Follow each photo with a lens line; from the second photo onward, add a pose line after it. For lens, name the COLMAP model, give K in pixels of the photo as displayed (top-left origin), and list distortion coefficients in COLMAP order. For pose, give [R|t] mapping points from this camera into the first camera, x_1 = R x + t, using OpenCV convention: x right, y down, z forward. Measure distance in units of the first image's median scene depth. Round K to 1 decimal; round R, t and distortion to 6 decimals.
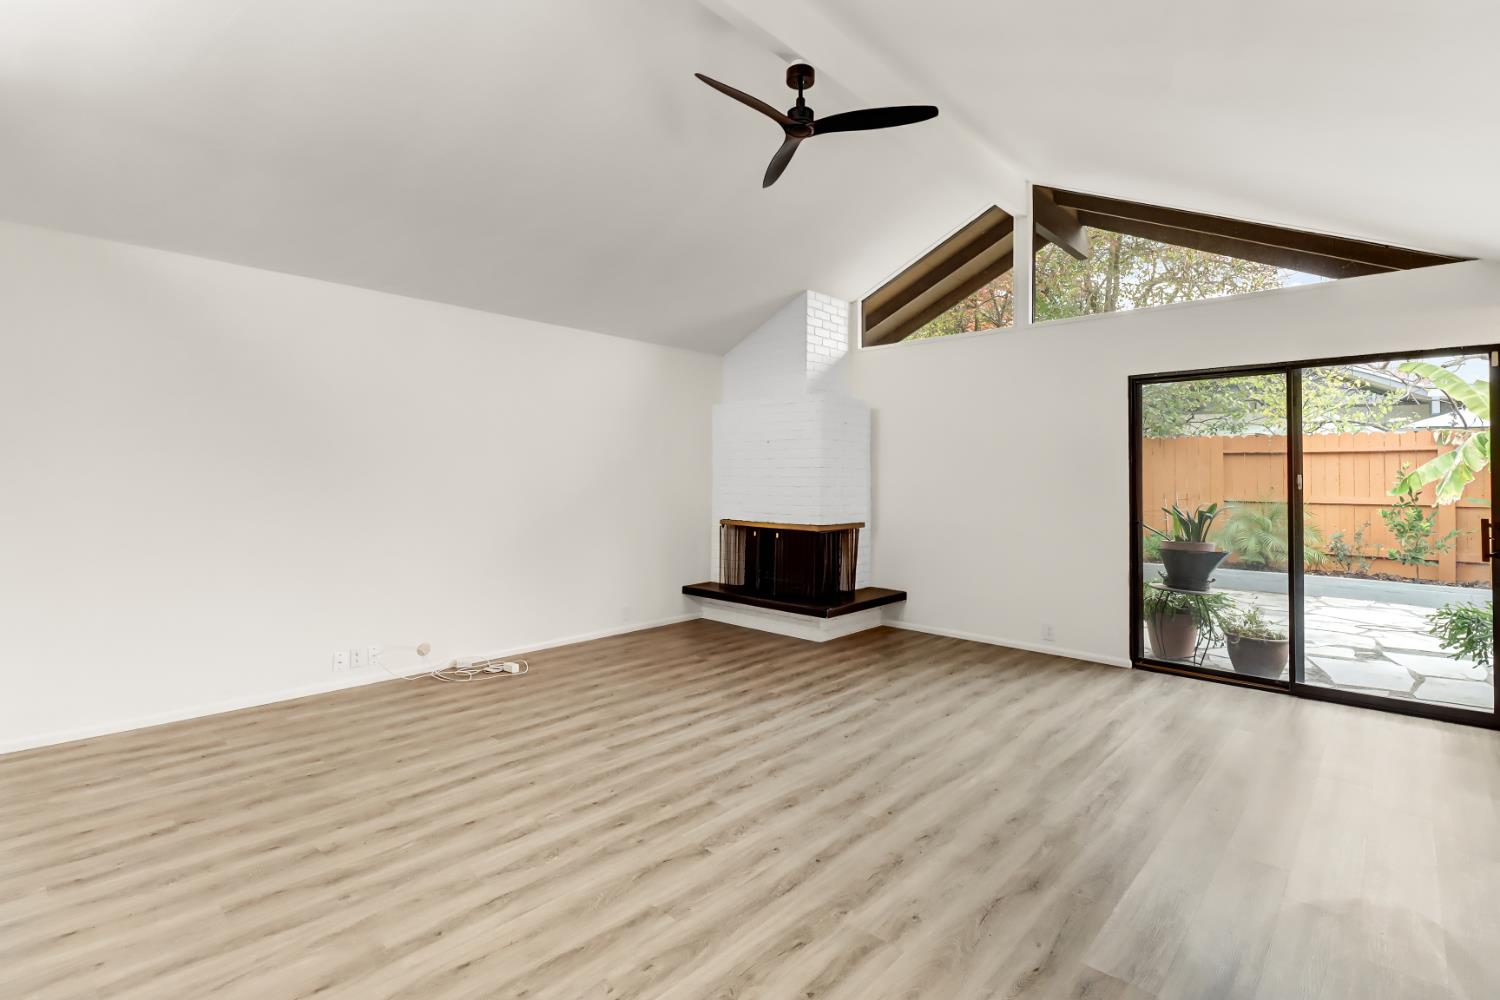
lens RADIAL K [[689.7, 0, 782.1], [0, 689.7, 465.6], [0, 0, 1]] dist [0.019989, -0.006654]
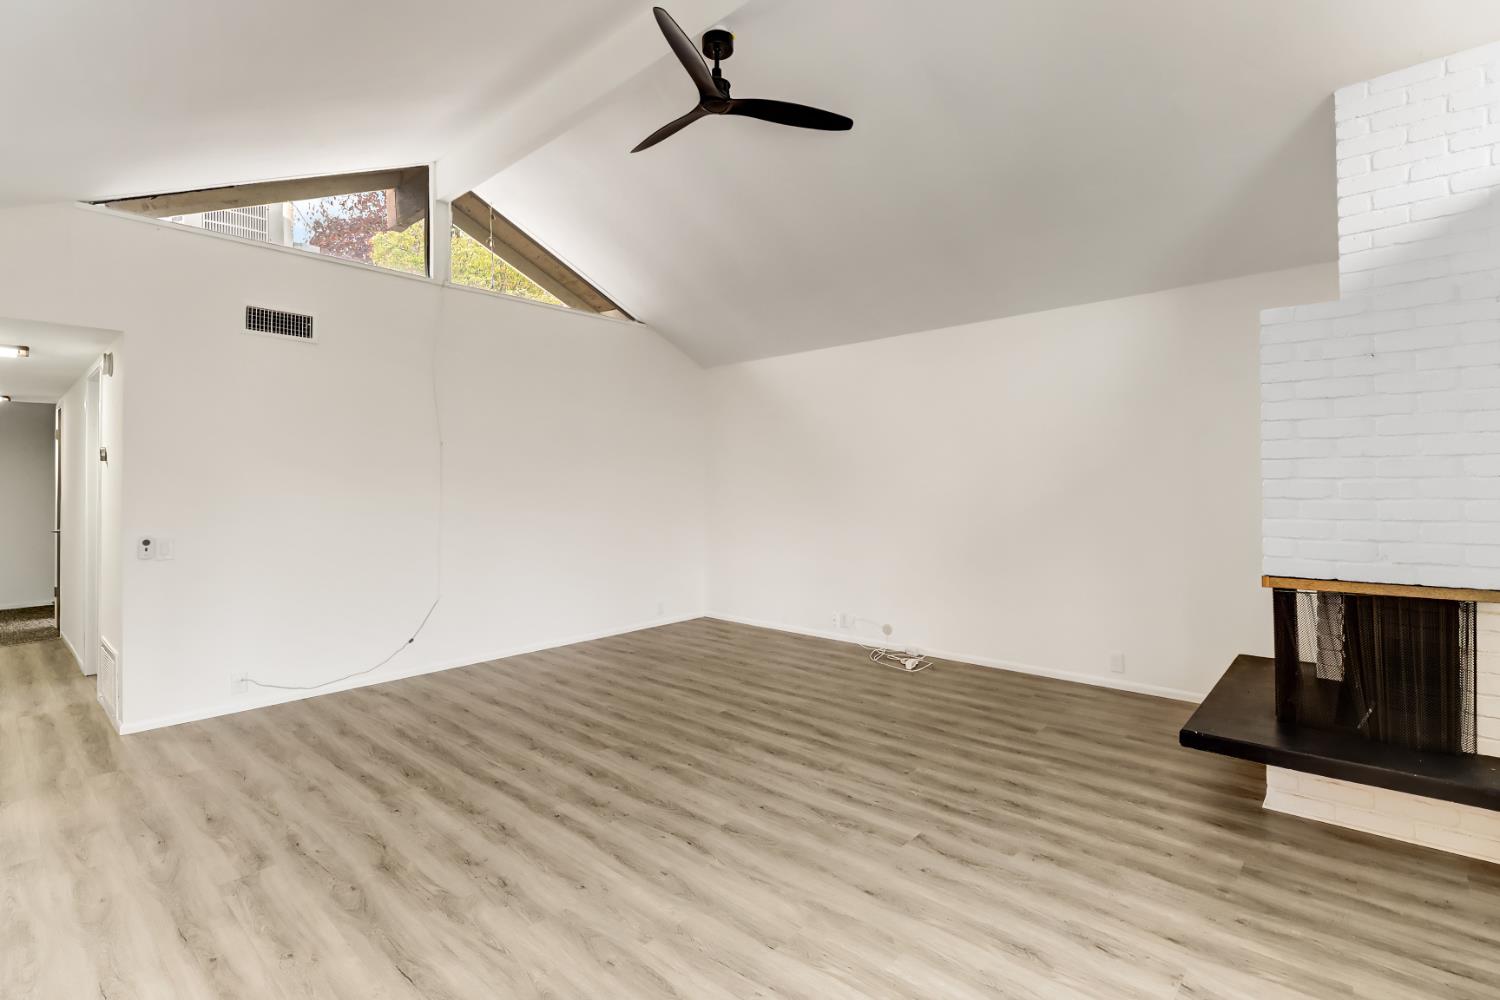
lens RADIAL K [[689.7, 0, 748.2], [0, 689.7, 490.1], [0, 0, 1]] dist [0.019989, -0.006654]
pose [[-0.009501, -0.000554, -0.999955, 1.075054], [0.028167, 0.999603, -0.000822, 0.021012], [0.999558, -0.028173, -0.009482, 1.182739]]
